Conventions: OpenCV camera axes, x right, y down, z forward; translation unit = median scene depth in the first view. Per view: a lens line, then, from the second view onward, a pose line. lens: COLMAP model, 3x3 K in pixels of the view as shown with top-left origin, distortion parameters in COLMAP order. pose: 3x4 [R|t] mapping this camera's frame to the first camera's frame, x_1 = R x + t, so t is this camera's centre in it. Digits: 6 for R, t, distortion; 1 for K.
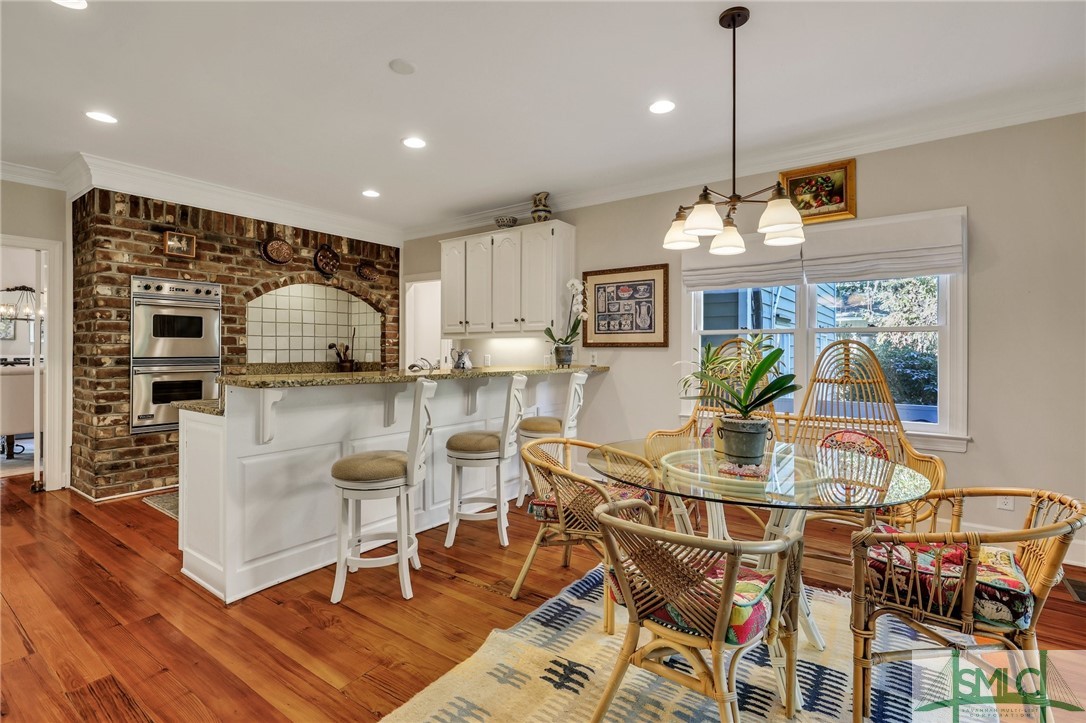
lens RADIAL K [[499.5, 0, 544.9], [0, 499.5, 353.8], [0, 0, 1]] dist [0.000069, 0.000495]
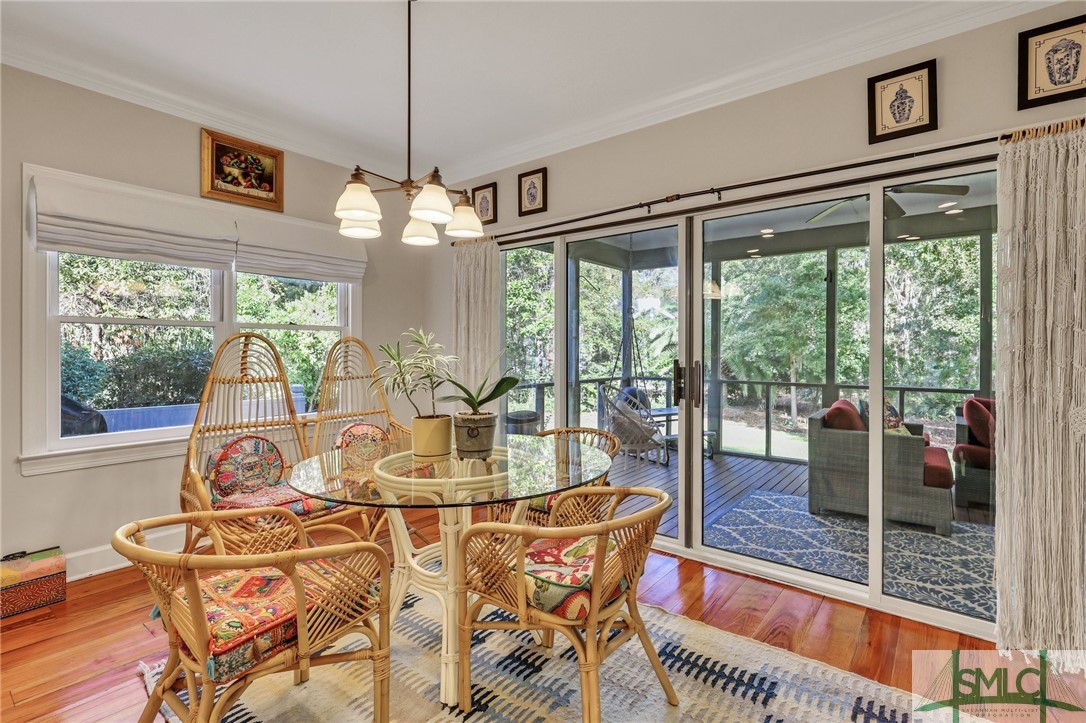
lens RADIAL K [[499.5, 0, 545.0], [0, 499.5, 354.9], [0, 0, 1]] dist [0.000069, 0.000495]
pose [[0.060737, -0.011888, 0.998083, -0.327450], [0.004887, 0.999921, 0.011612, -0.001023], [-0.998142, 0.004173, 0.060790, 0.421915]]
